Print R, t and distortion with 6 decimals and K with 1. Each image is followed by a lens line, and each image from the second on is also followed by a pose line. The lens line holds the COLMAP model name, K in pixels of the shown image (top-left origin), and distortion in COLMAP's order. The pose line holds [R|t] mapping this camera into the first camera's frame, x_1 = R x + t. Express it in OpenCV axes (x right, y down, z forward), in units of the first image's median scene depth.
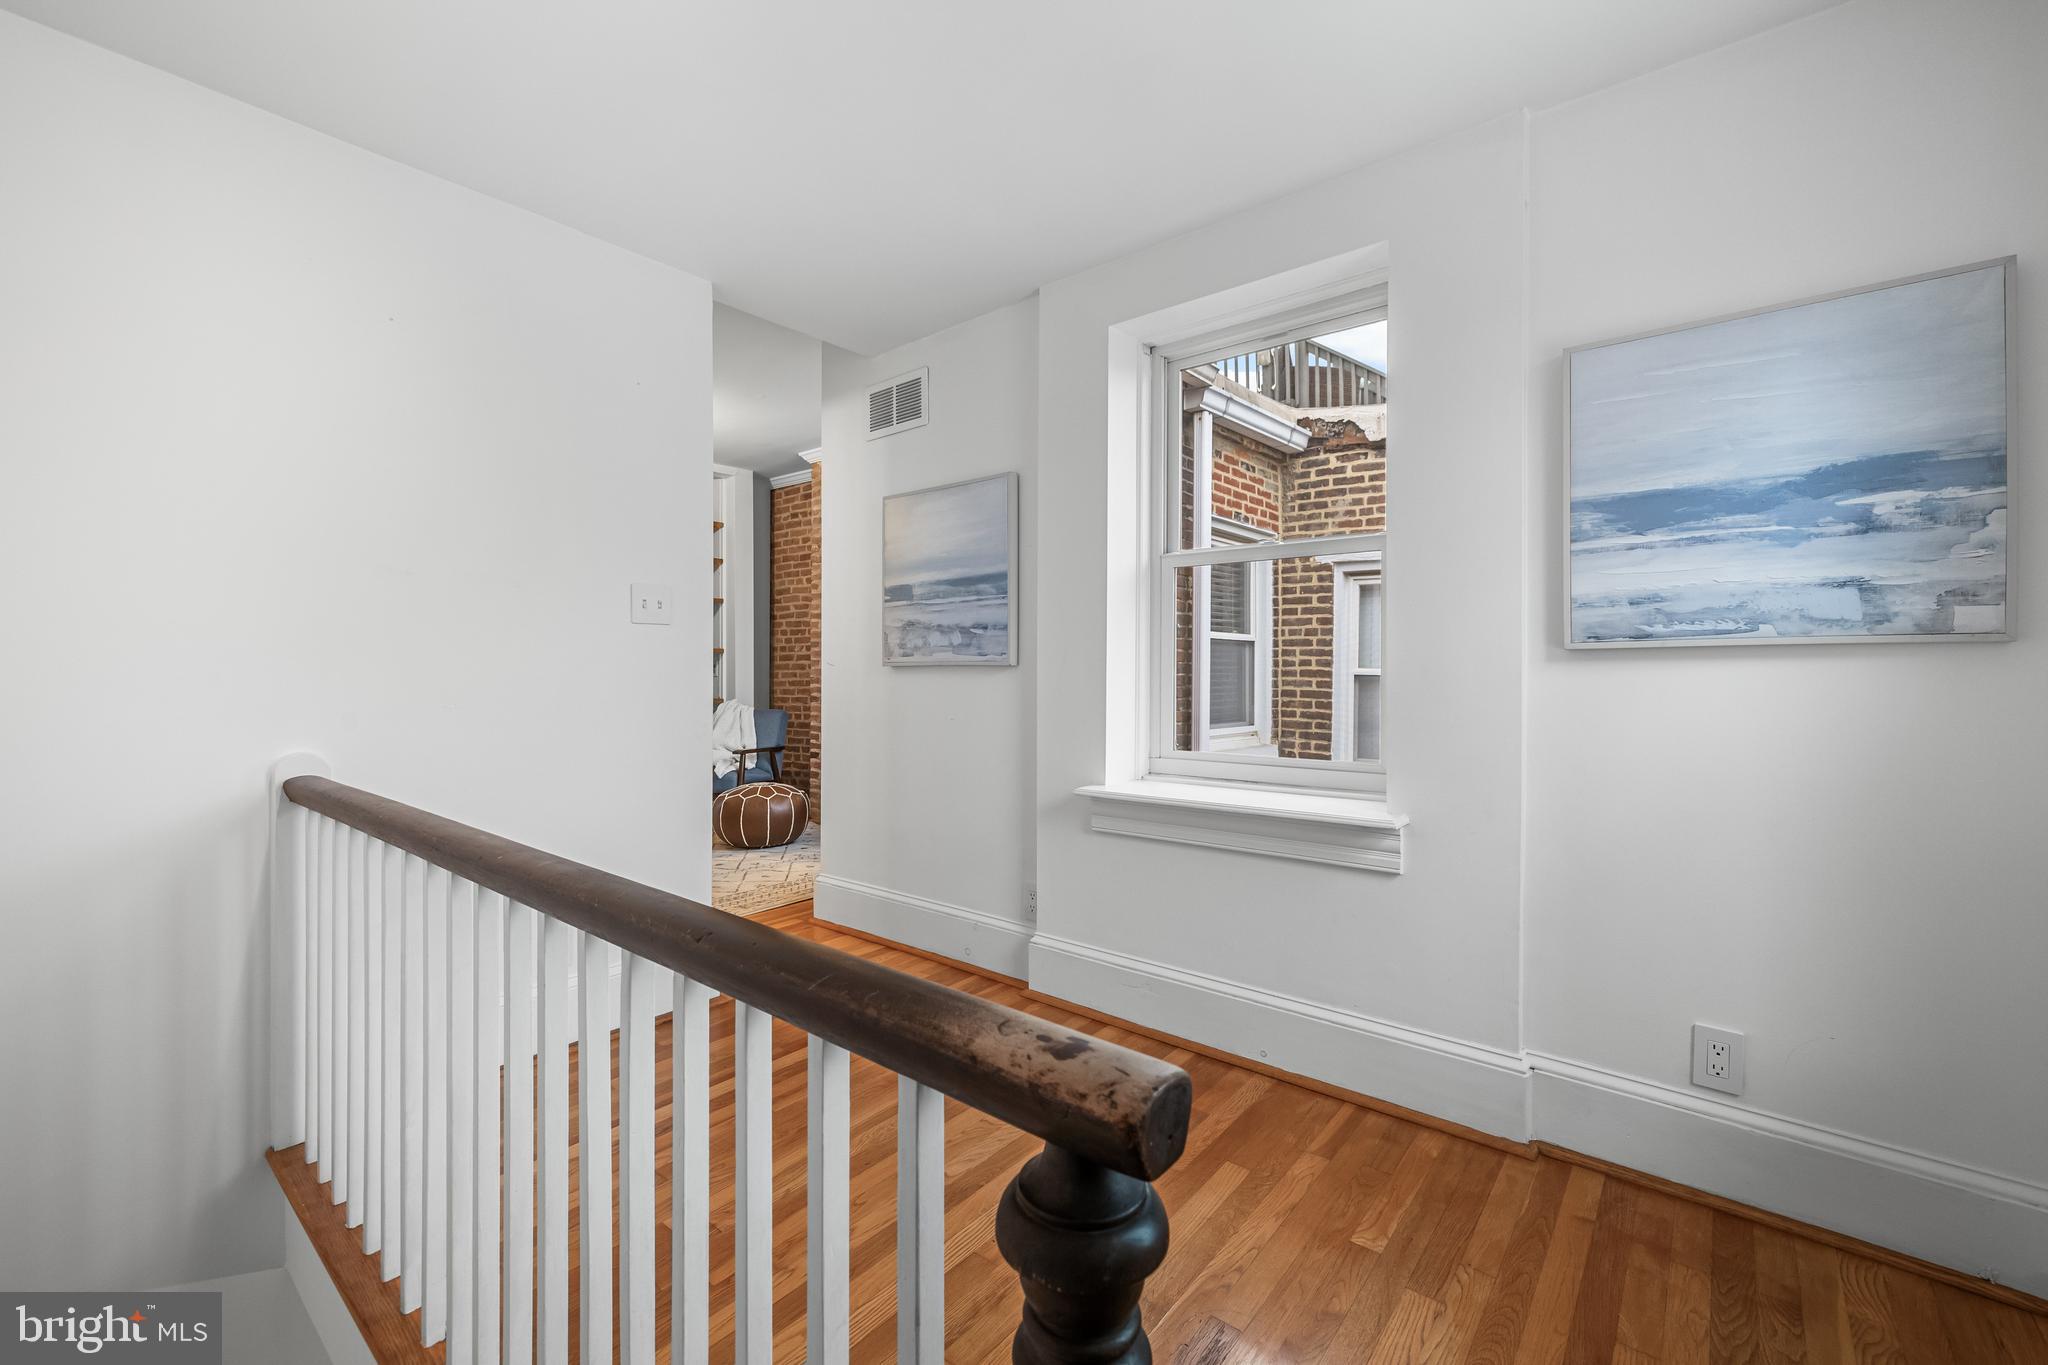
lens RADIAL K [[860.7, 0, 1026.3], [0, 860.7, 677.5], [0, 0, 1]] dist [0.002060, 0.000555]
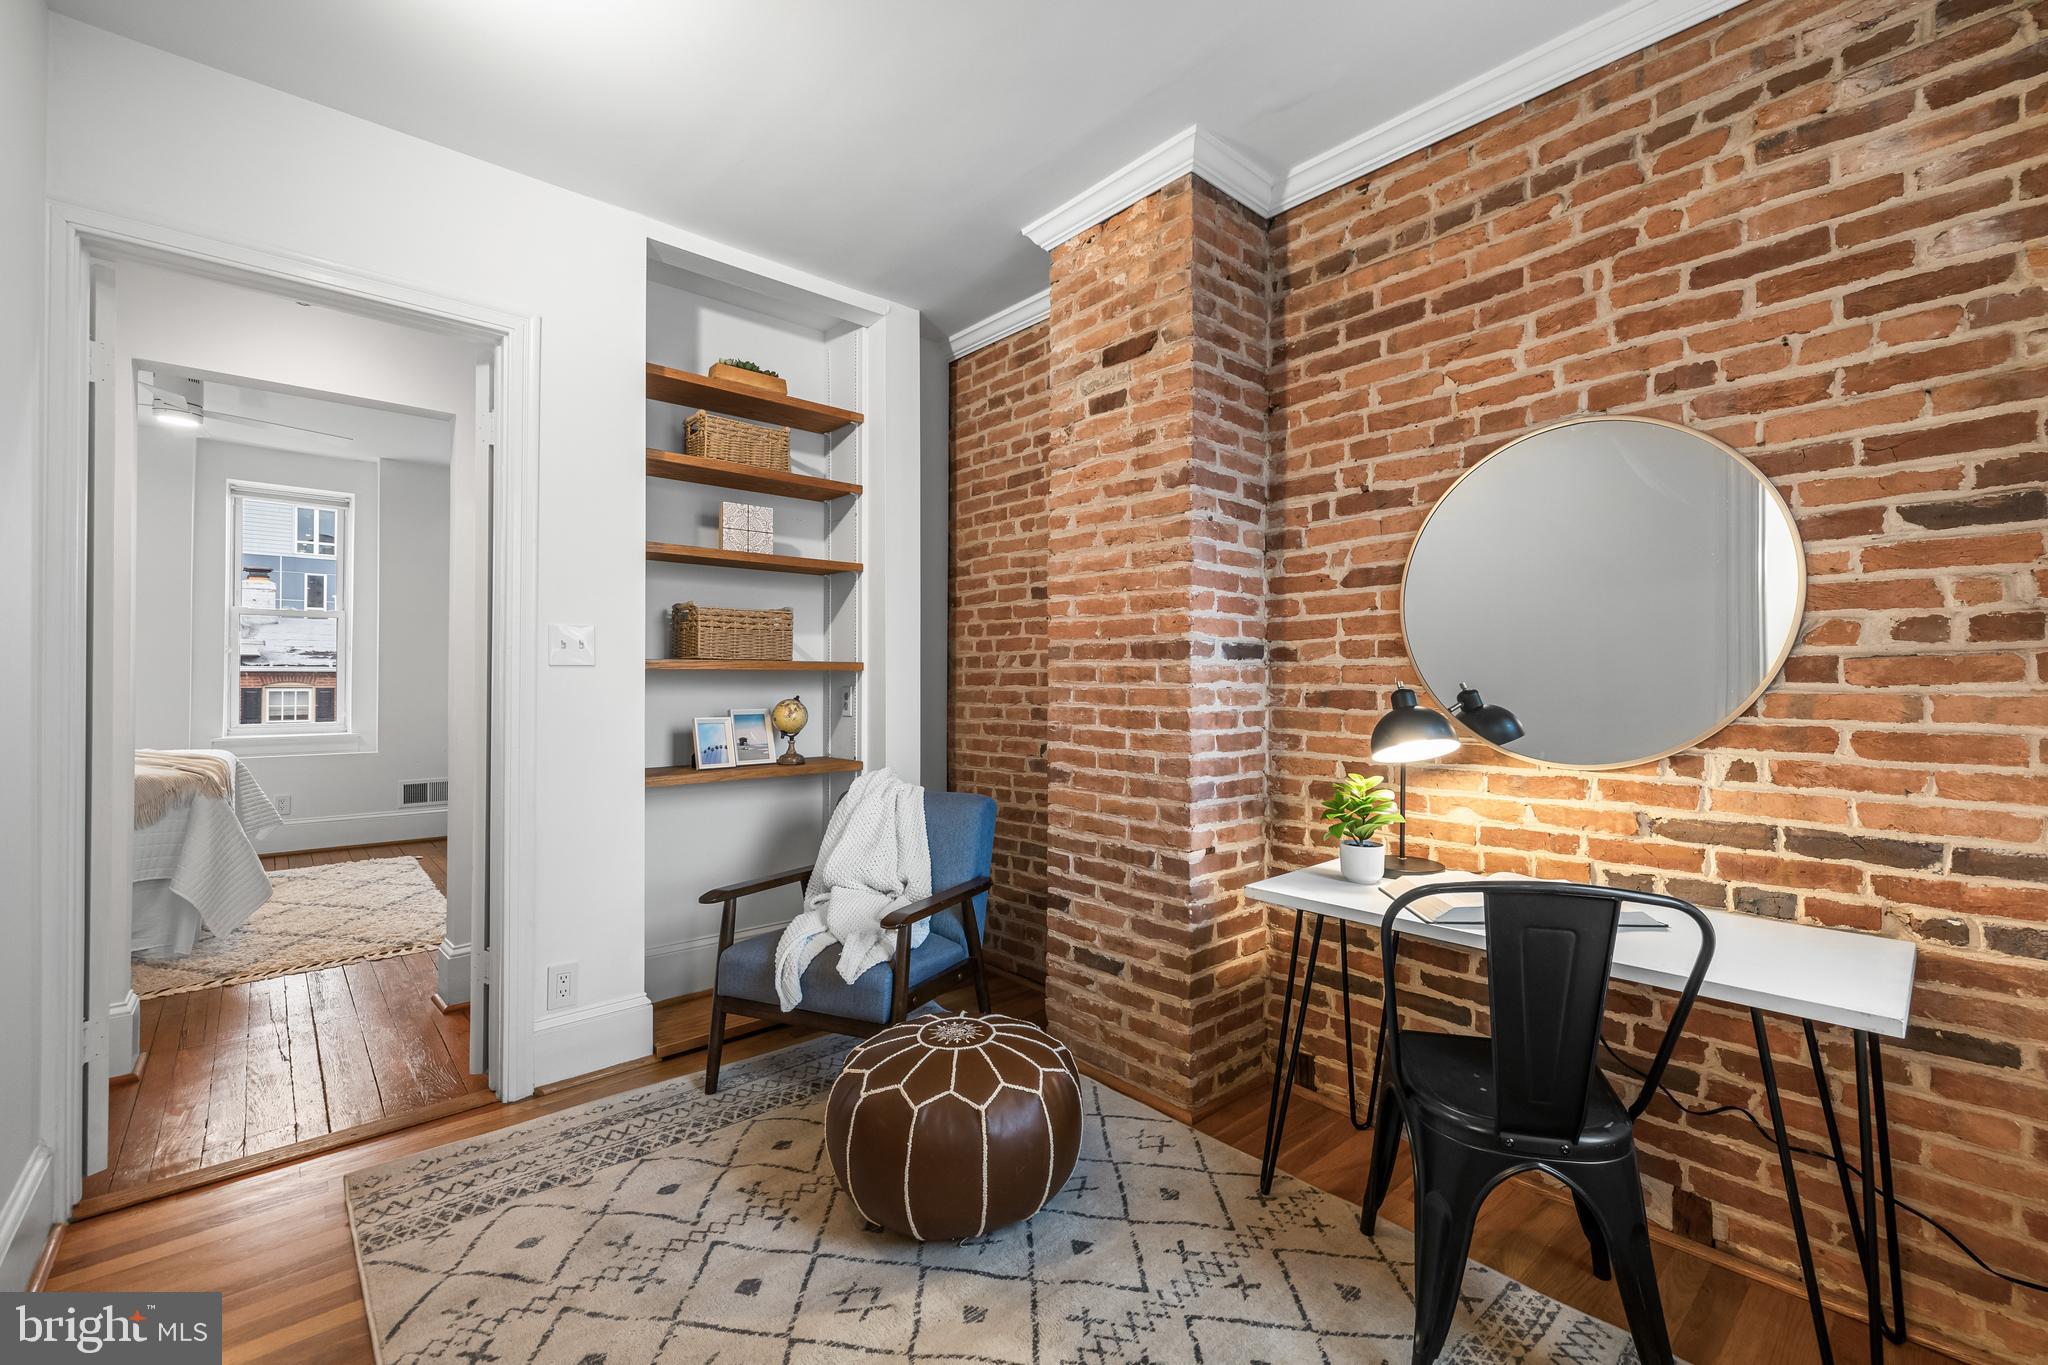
lens RADIAL K [[795.1, 0, 1024.2], [0, 795.1, 676.5], [0, 0, 1]] dist [0.000197, -0.000007]
pose [[0.989528, -0.000181, -0.144340, -0.184499], [-0.001064, 0.999963, -0.008546, -0.020525], [0.144336, 0.008610, 0.989491, 0.534119]]
